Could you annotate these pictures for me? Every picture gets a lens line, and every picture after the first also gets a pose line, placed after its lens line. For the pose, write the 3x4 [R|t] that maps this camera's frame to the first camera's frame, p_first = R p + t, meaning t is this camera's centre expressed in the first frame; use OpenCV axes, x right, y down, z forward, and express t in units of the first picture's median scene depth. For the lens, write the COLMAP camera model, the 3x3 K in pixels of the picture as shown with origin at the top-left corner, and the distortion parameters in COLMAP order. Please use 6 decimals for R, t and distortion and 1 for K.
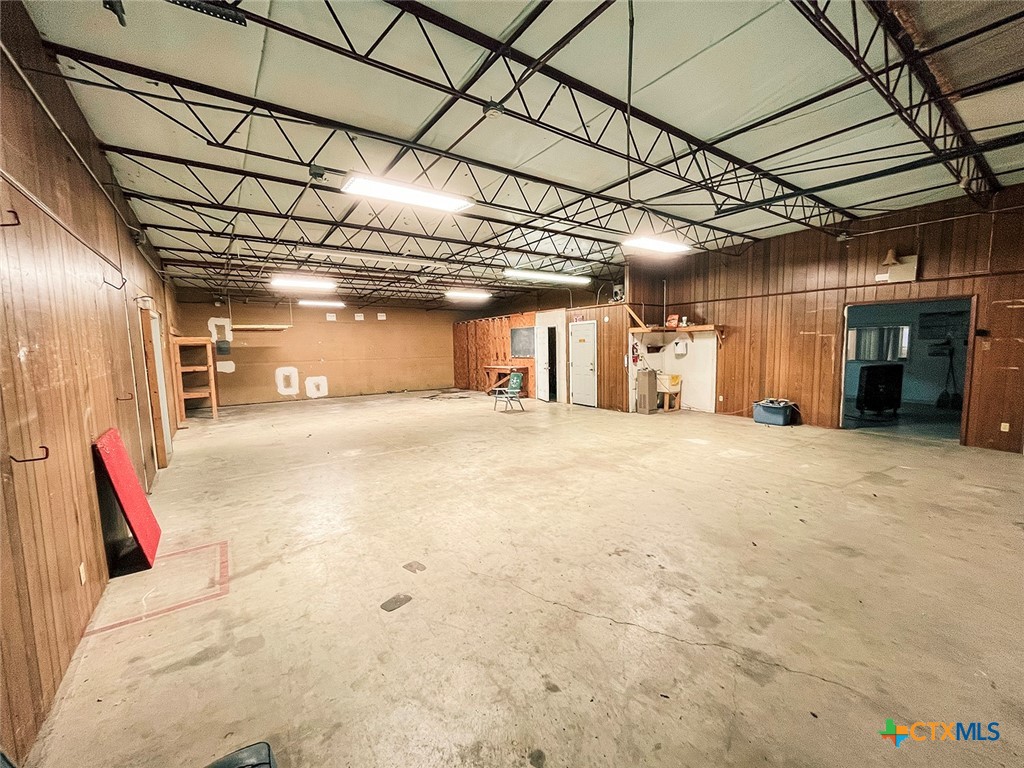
lens RADIAL K [[412.2, 0, 510.2], [0, 412.2, 386.1], [0, 0, 1]] dist [-0.003995, 0.000316]
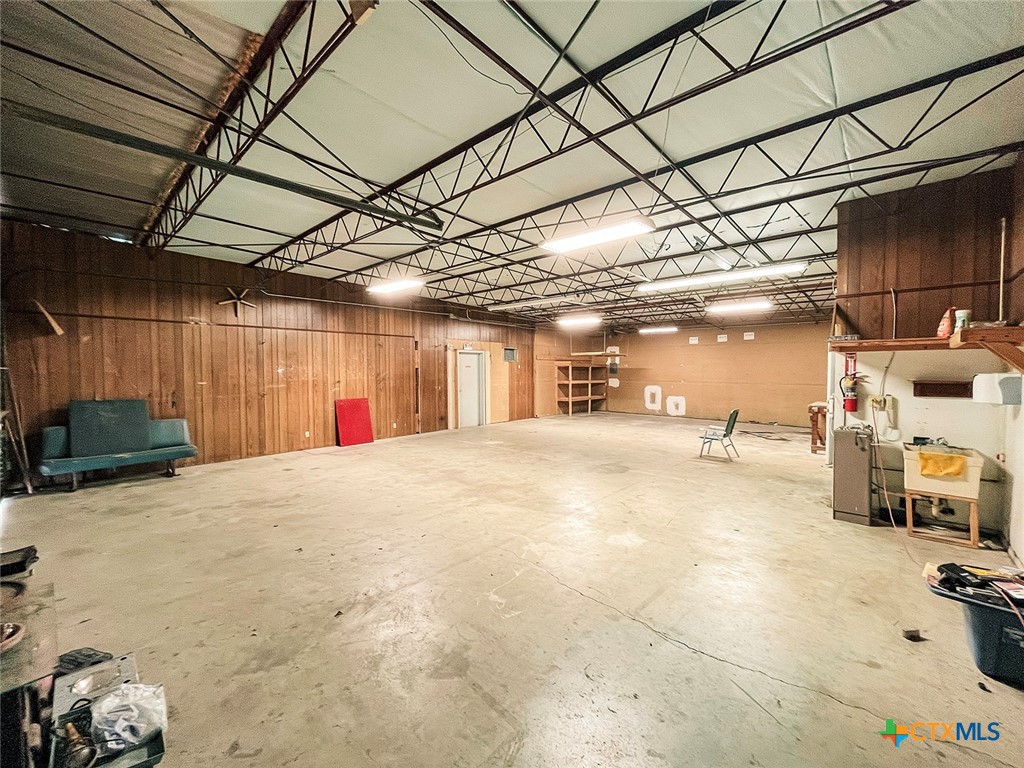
lens RADIAL K [[412.2, 0, 509.8], [0, 412.2, 381.8], [0, 0, 1]] dist [-0.003995, 0.000316]
pose [[0.214417, 0.047398, -0.975591, 1.110727], [-0.102129, 0.994435, 0.025868, -0.101768], [0.971388, 0.094089, 0.218065, 0.770120]]
